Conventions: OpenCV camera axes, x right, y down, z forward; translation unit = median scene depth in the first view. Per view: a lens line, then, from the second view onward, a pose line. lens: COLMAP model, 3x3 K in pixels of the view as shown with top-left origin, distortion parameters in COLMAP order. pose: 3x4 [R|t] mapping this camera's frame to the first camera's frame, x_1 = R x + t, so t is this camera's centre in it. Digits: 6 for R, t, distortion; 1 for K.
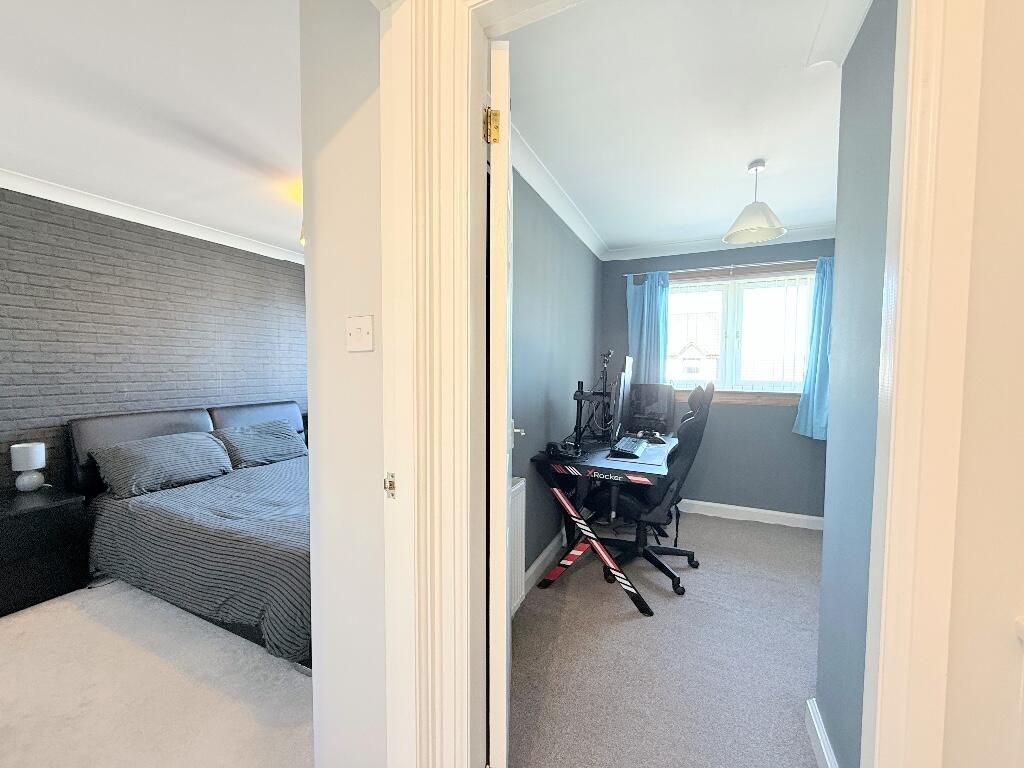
lens RADIAL K [[412.3, 0, 508.2], [0, 412.3, 384.8], [0, 0, 1]] dist [0.001835, 0.000283]
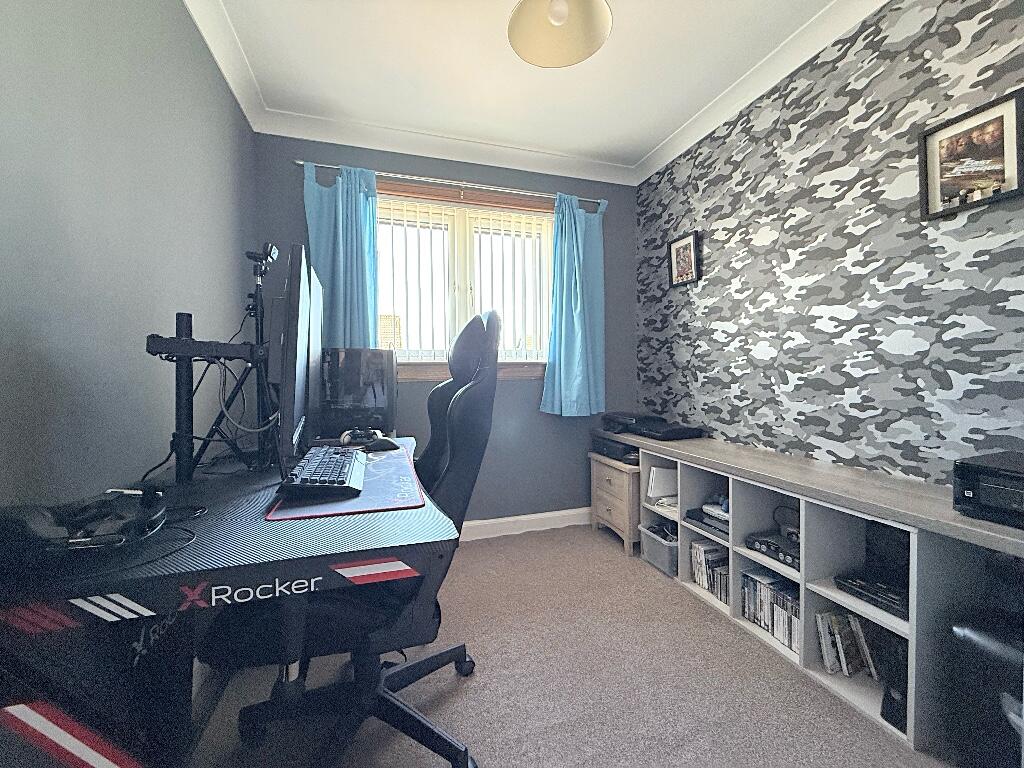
lens RADIAL K [[414.9, 0, 512.0], [0, 414.9, 384.0], [0, 0, 1]] dist [-0.002348, -0.000088]
pose [[0.737583, -0.034161, 0.674392, 0.101333], [0.045181, 0.998978, 0.001187, 0.049778], [-0.673743, 0.029594, 0.738373, 0.381526]]
